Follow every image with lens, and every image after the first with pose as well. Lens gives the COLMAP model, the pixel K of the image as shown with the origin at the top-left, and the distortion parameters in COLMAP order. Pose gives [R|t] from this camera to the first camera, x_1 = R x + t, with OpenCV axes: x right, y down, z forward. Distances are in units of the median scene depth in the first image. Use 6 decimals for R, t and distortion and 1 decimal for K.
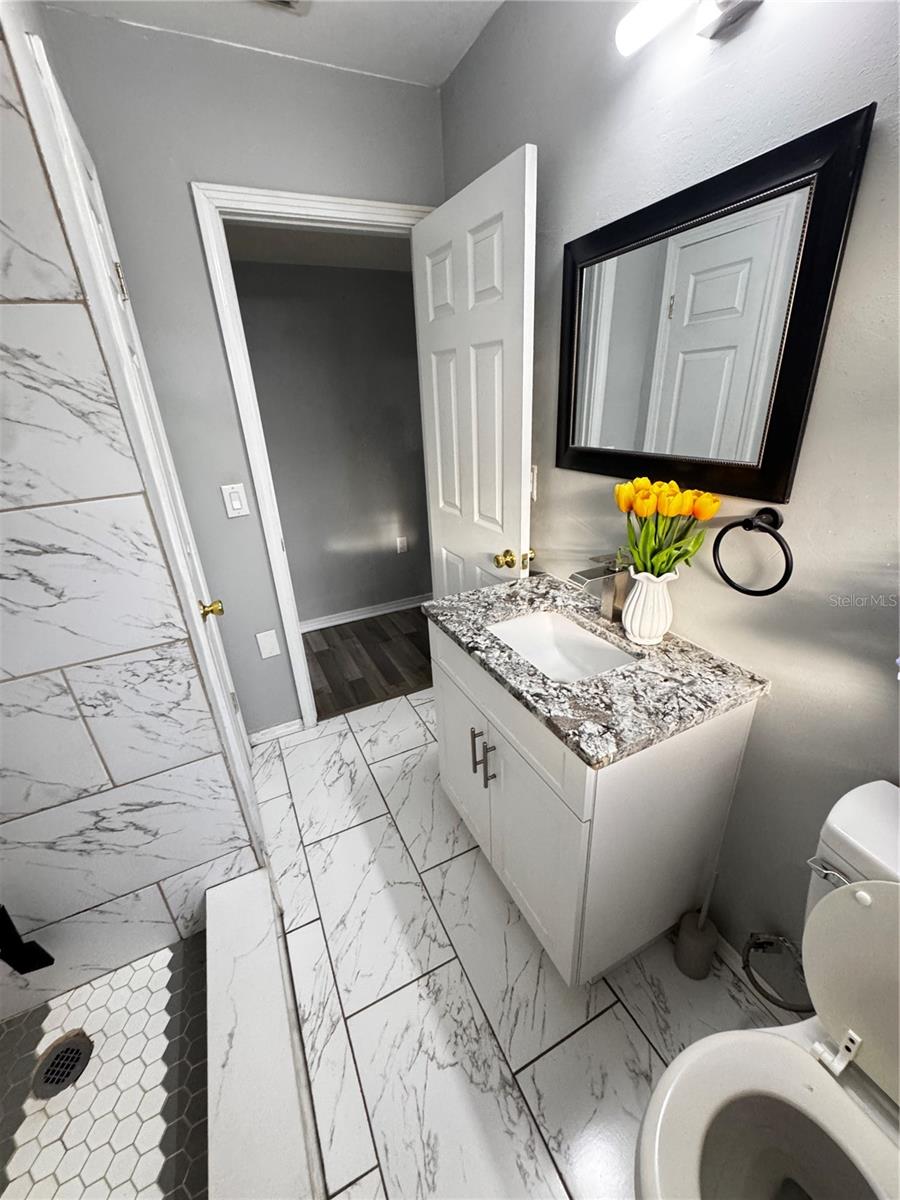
lens RADIAL K [[478.1, 0, 451.2], [0, 478.1, 601.5], [0, 0, 1]] dist [-0.004377, 0.000333]
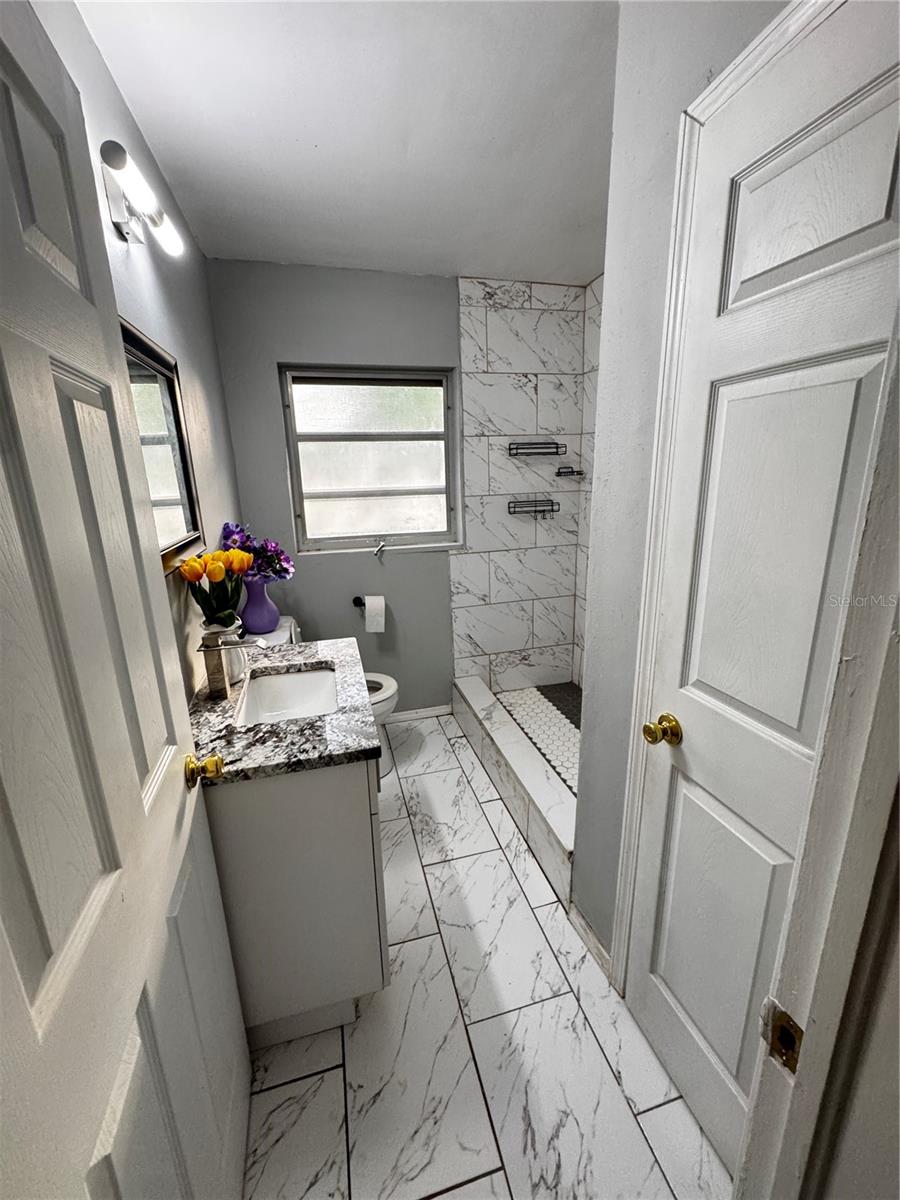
lens RADIAL K [[478.1, 0, 450.3], [0, 478.1, 597.9], [0, 0, 1]] dist [-0.004377, 0.000333]
pose [[-0.979169, 0.020859, 0.201971, -0.396886], [0.140780, 0.786536, 0.601284, -0.743218], [-0.146315, 0.617192, -0.773088, 1.745397]]
